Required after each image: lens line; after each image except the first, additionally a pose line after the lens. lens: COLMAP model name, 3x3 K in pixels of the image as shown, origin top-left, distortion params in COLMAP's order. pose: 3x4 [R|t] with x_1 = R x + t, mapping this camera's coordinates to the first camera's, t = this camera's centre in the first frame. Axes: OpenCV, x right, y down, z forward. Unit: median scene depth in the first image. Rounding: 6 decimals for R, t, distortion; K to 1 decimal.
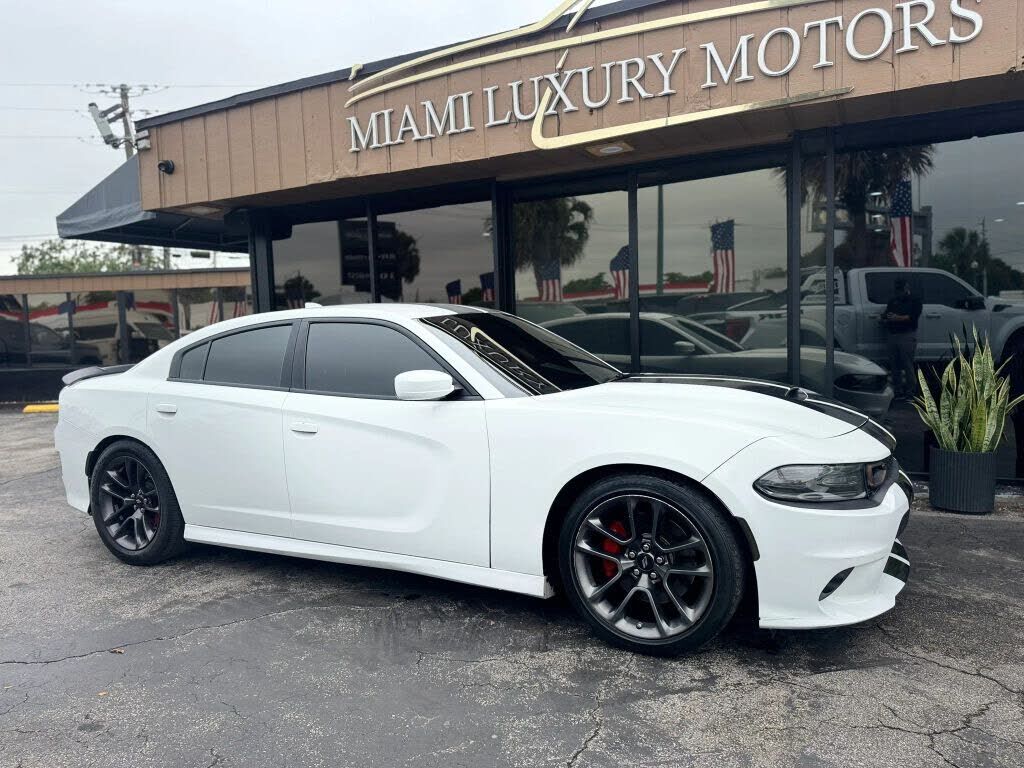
lens RADIAL K [[761.0, 0, 512.0], [0, 761.0, 384.0], [0, 0, 1]] dist [0.004564, -0.028144]
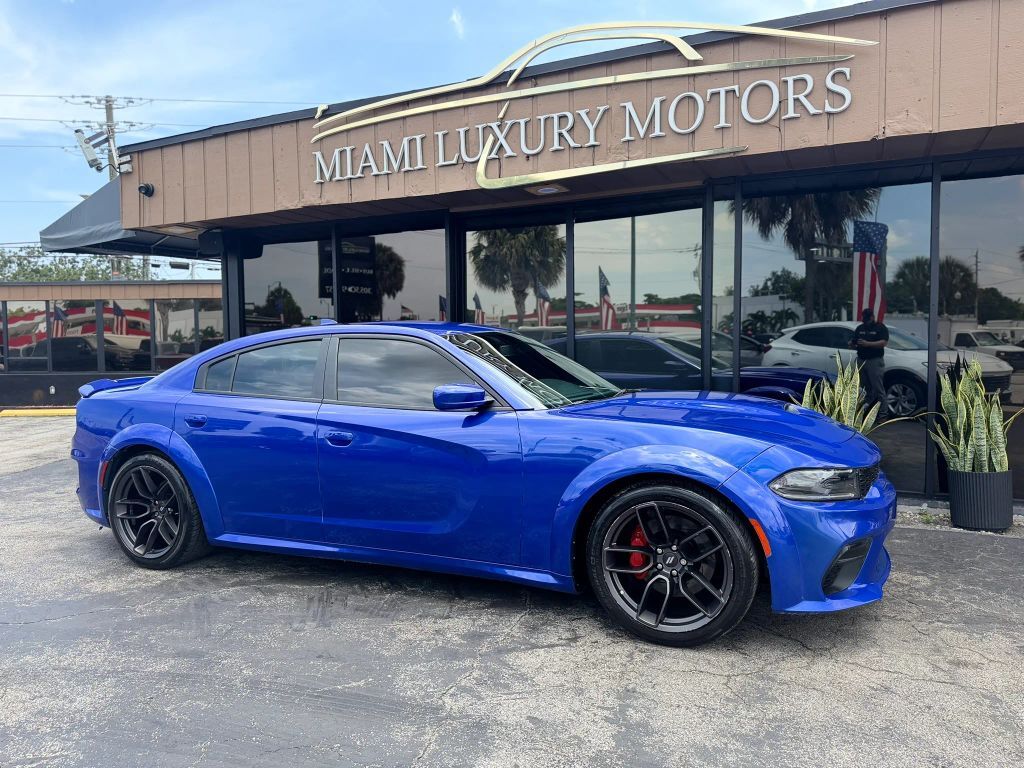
lens RADIAL K [[761.0, 0, 512.0], [0, 761.0, 384.0], [0, 0, 1]] dist [0.004564, -0.028144]
pose [[0.999423, 0.022558, 0.025402, 0.053374], [-0.022003, 0.999517, -0.021931, 0.002481], [-0.025884, 0.021359, 0.999437, -0.105093]]
